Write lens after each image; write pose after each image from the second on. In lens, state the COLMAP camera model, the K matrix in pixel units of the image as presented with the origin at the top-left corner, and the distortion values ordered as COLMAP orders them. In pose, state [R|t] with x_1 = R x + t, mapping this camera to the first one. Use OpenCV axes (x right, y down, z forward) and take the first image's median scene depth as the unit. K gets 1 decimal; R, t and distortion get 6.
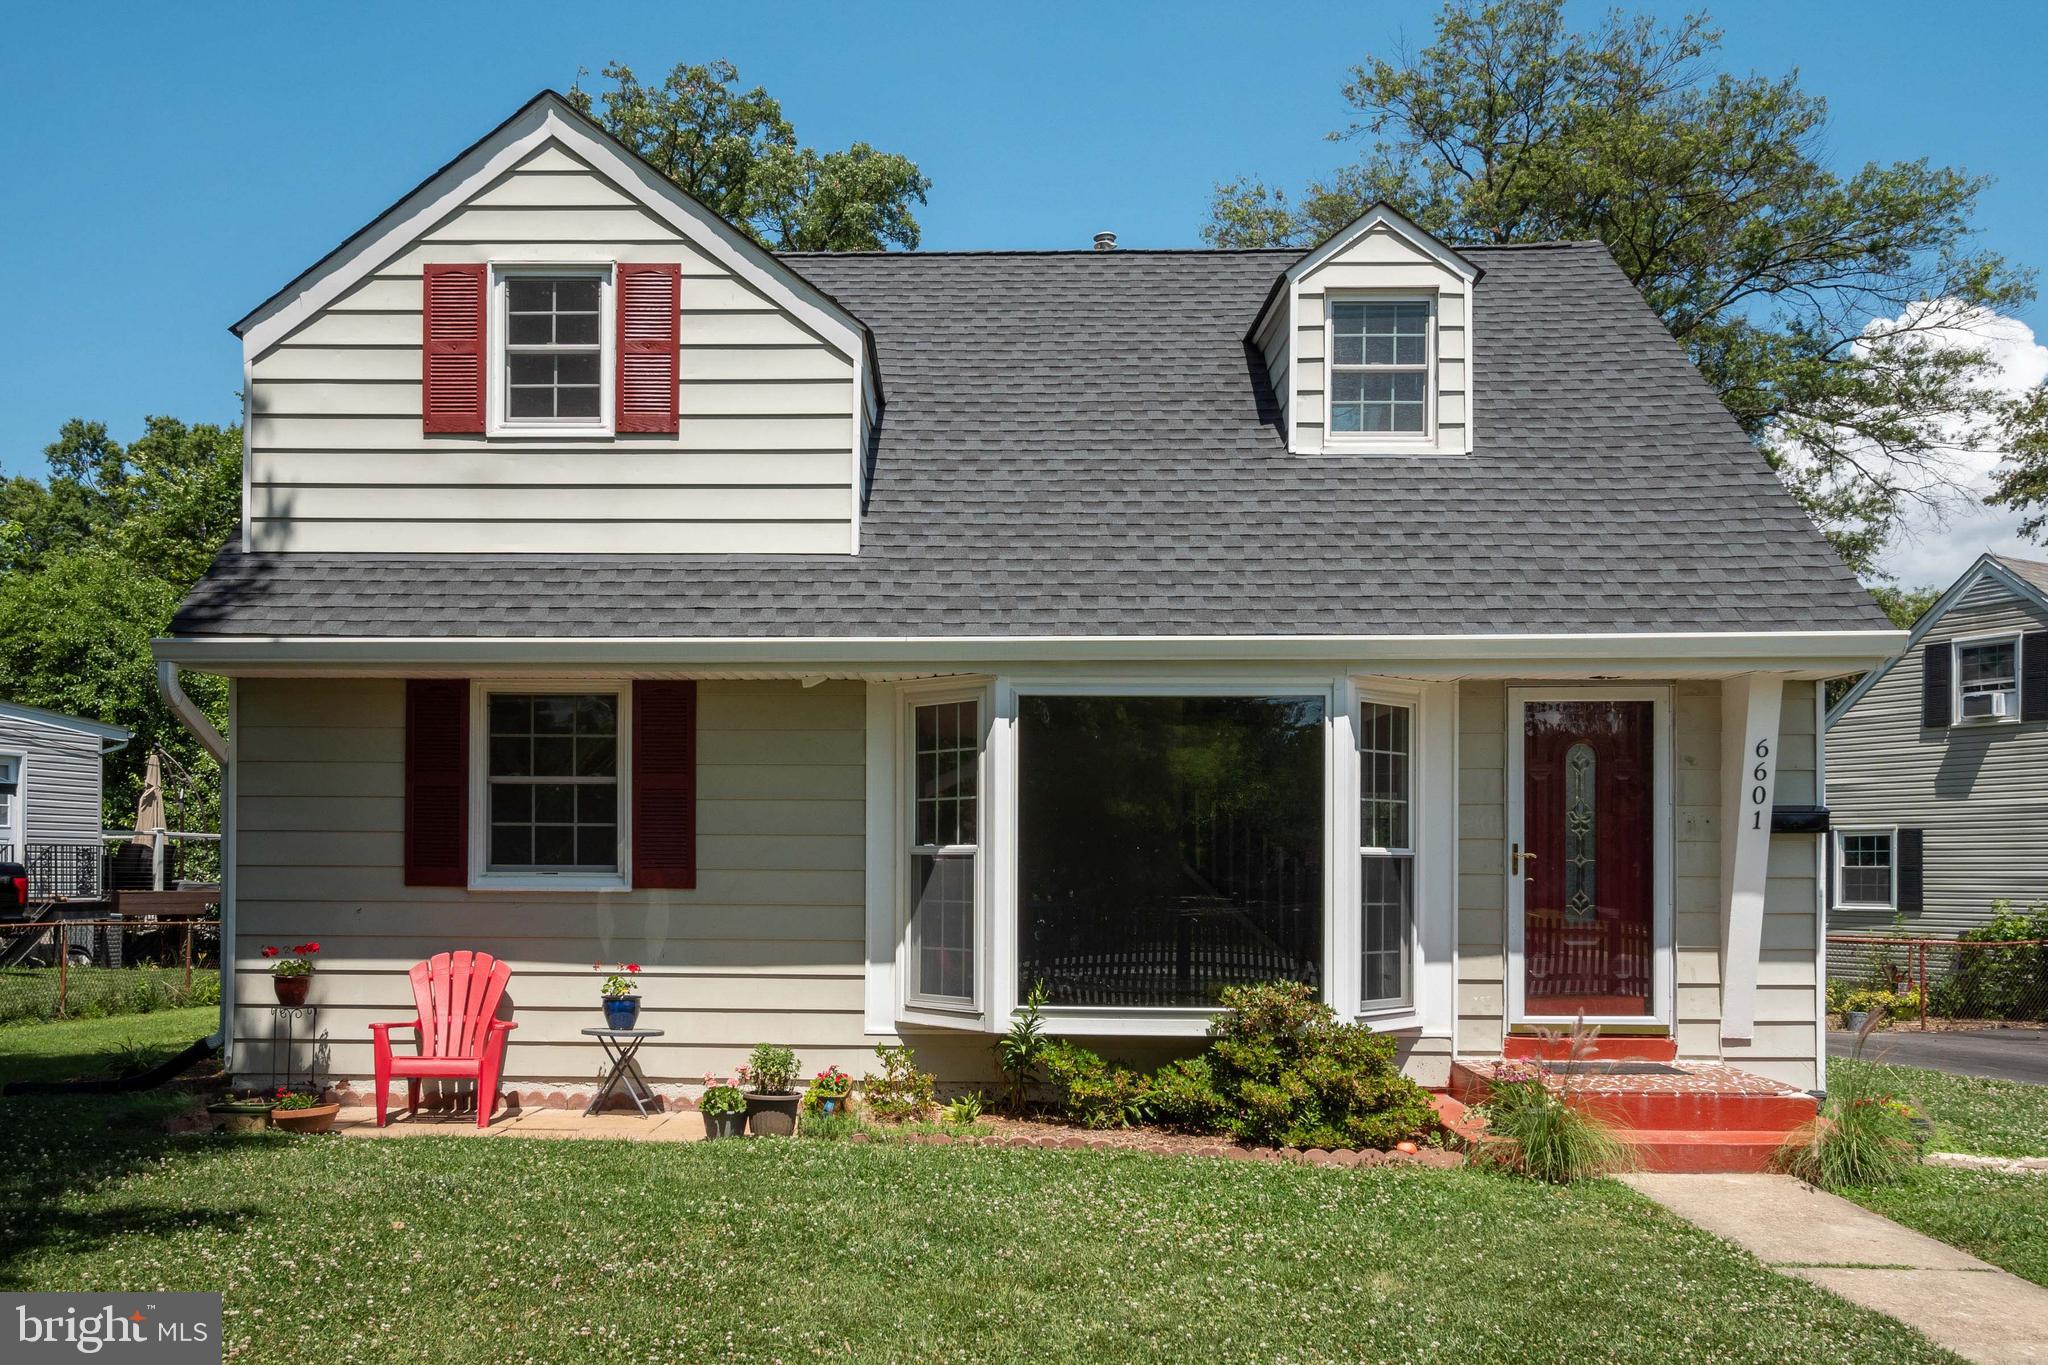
lens RADIAL K [[1689.6, 0, 1023.3], [0, 1689.6, 902.0], [0, 0, 1]] dist [0.000944, -0.000759]
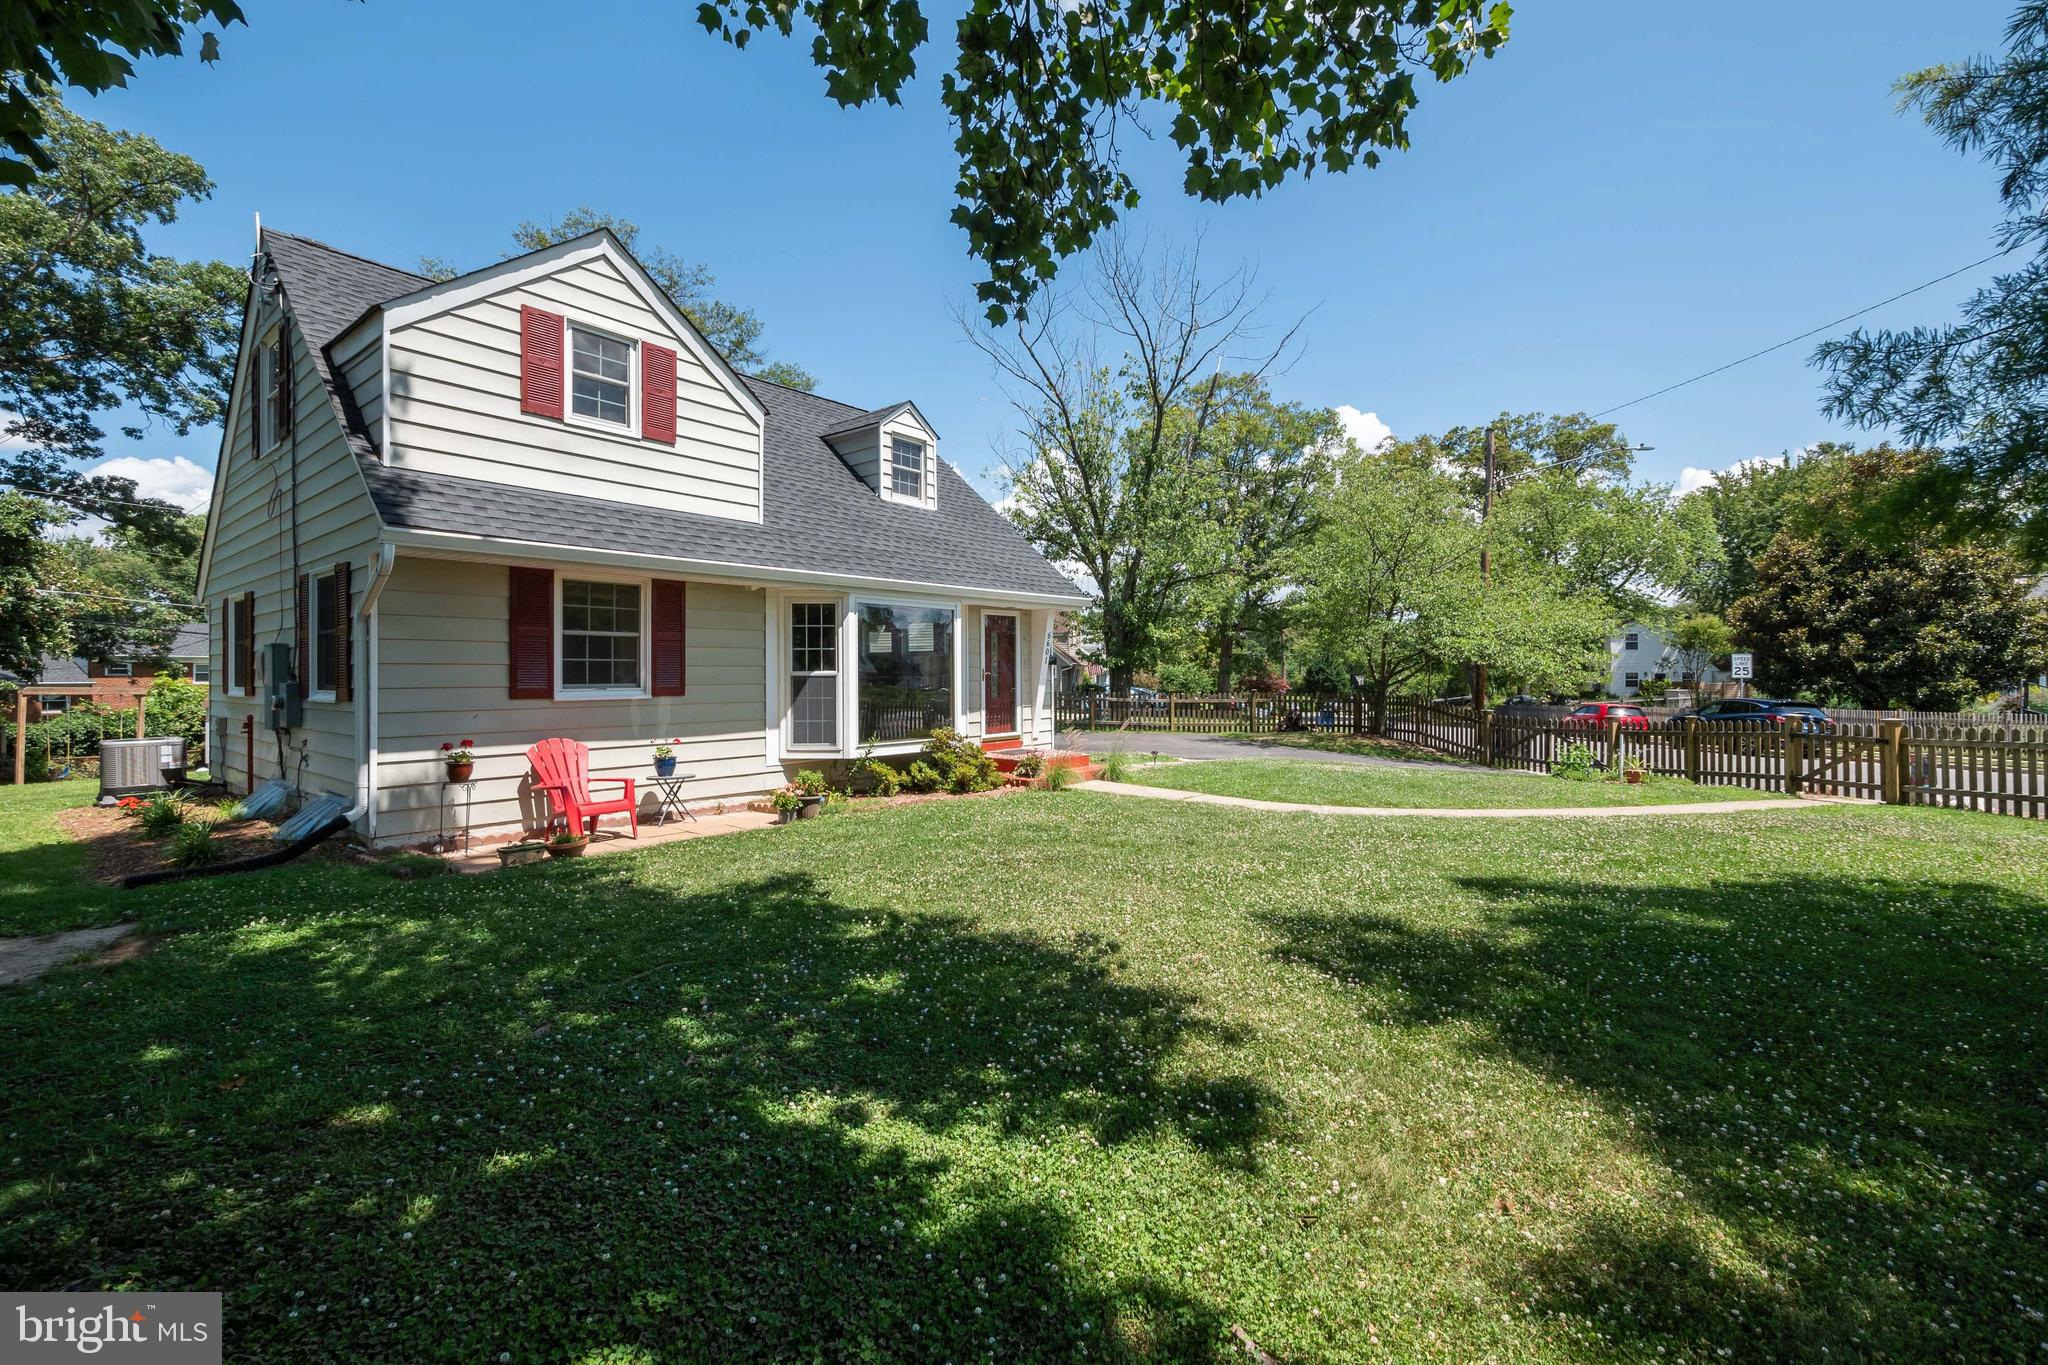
lens RADIAL K [[829.4, 0, 1024.0], [0, 829.4, 682.5], [0, 0, 1]] dist [-0.012493, 0.000048]
pose [[0.615445, -0.018071, 0.787973, -0.677025], [0.010732, 0.999837, 0.014548, -0.030932], [-0.788107, -0.000497, 0.615539, 0.158933]]
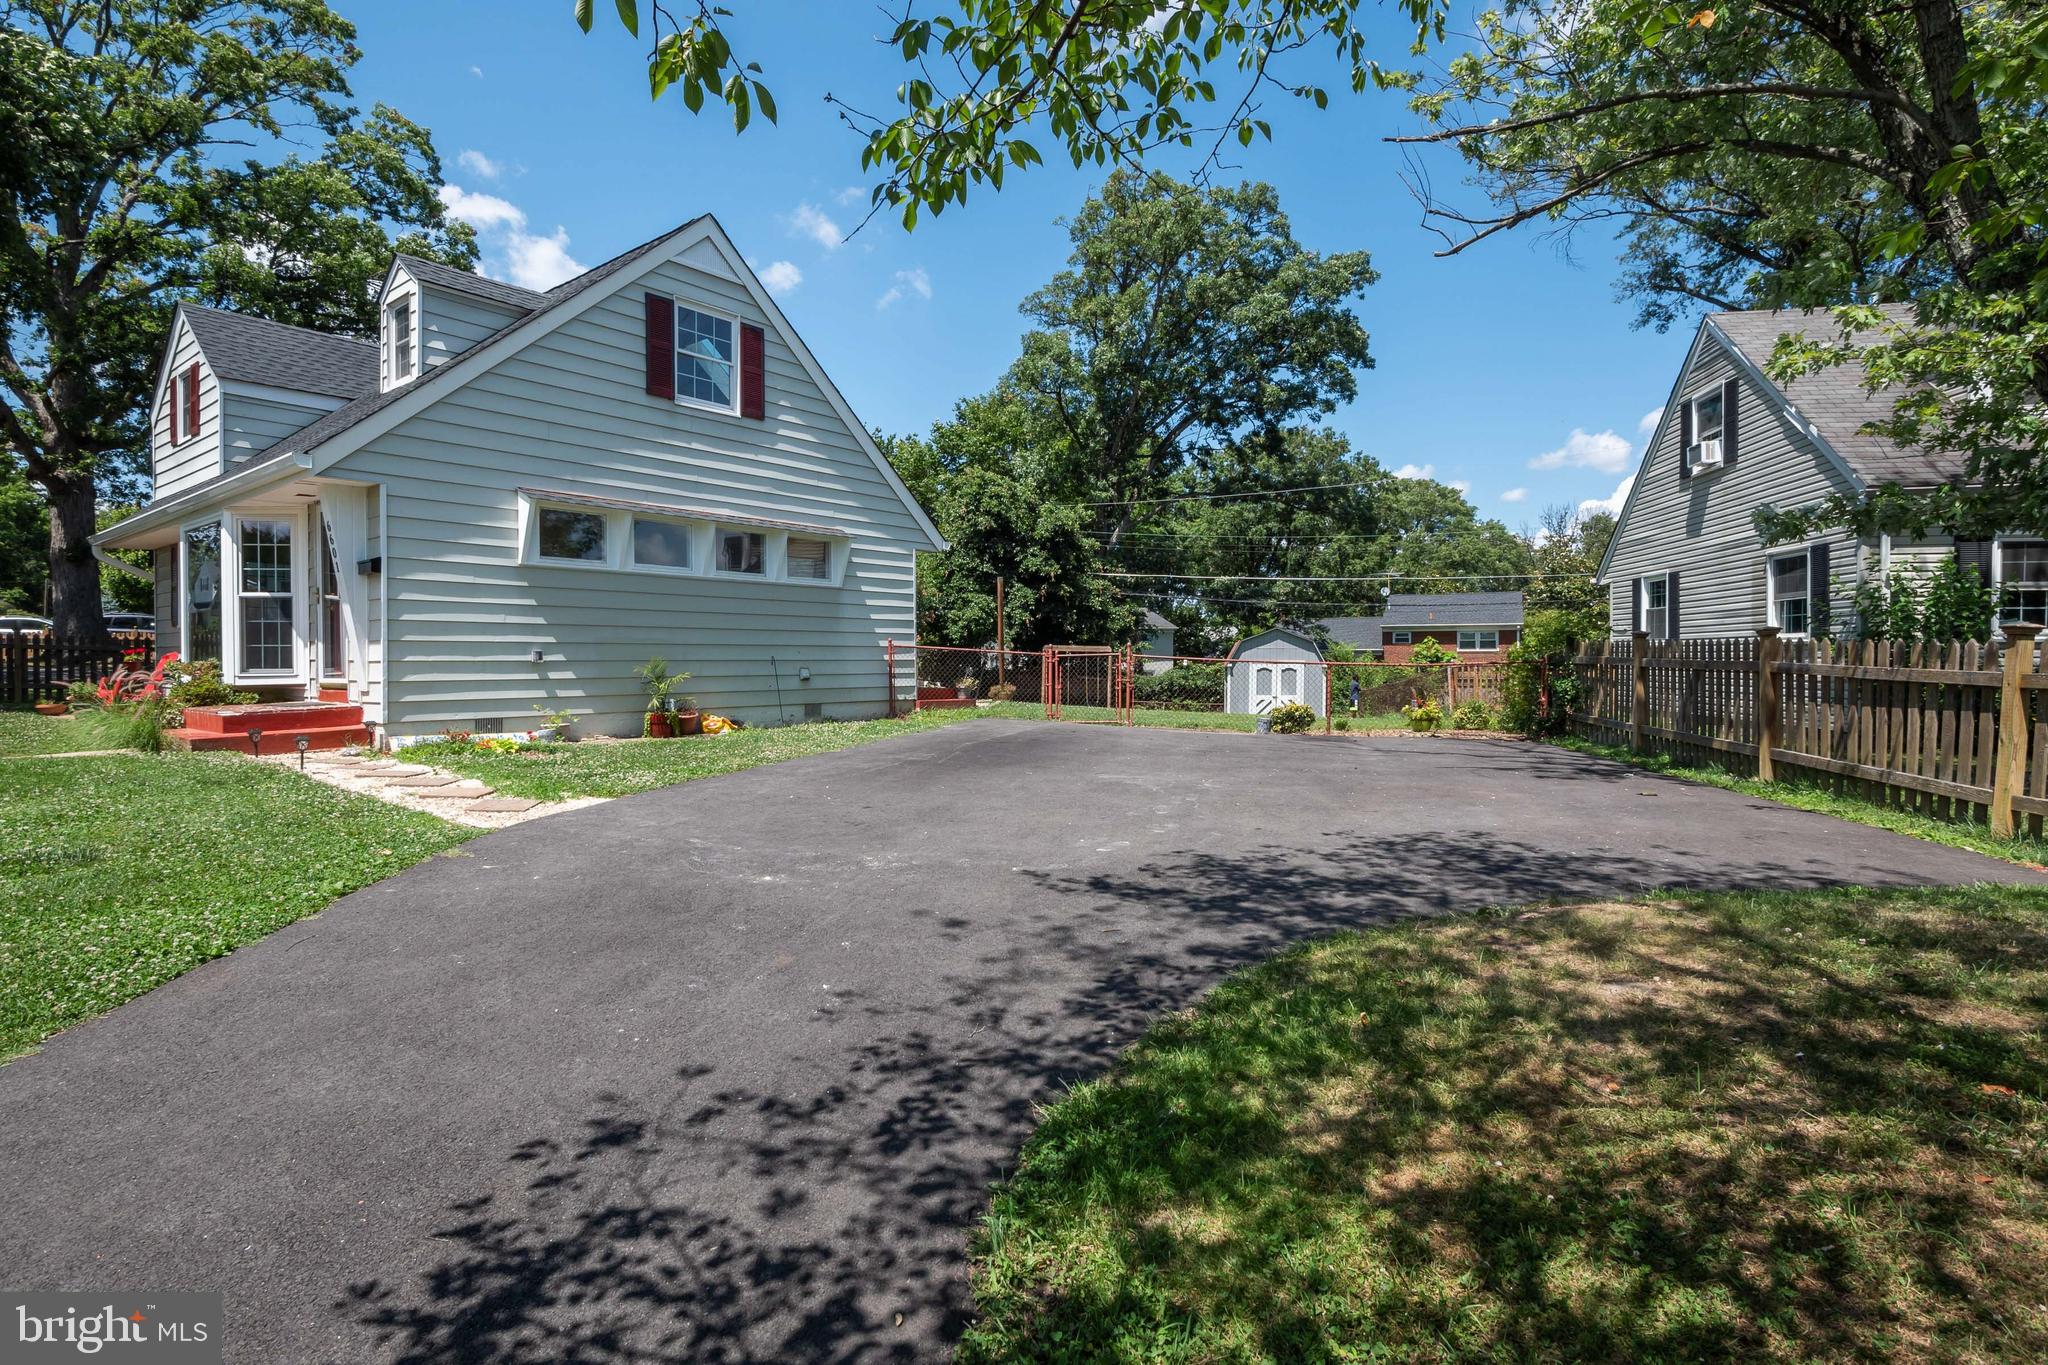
lens RADIAL K [[1003.7, 0, 1024.0], [0, 1003.7, 682.5], [0, 0, 1]] dist [-0.000802, -0.000158]
pose [[0.801539, 0.005893, -0.597913, 1.573295], [-0.000730, 0.999960, 0.008877, 0.060697], [0.597942, -0.006679, 0.801512, 0.560914]]
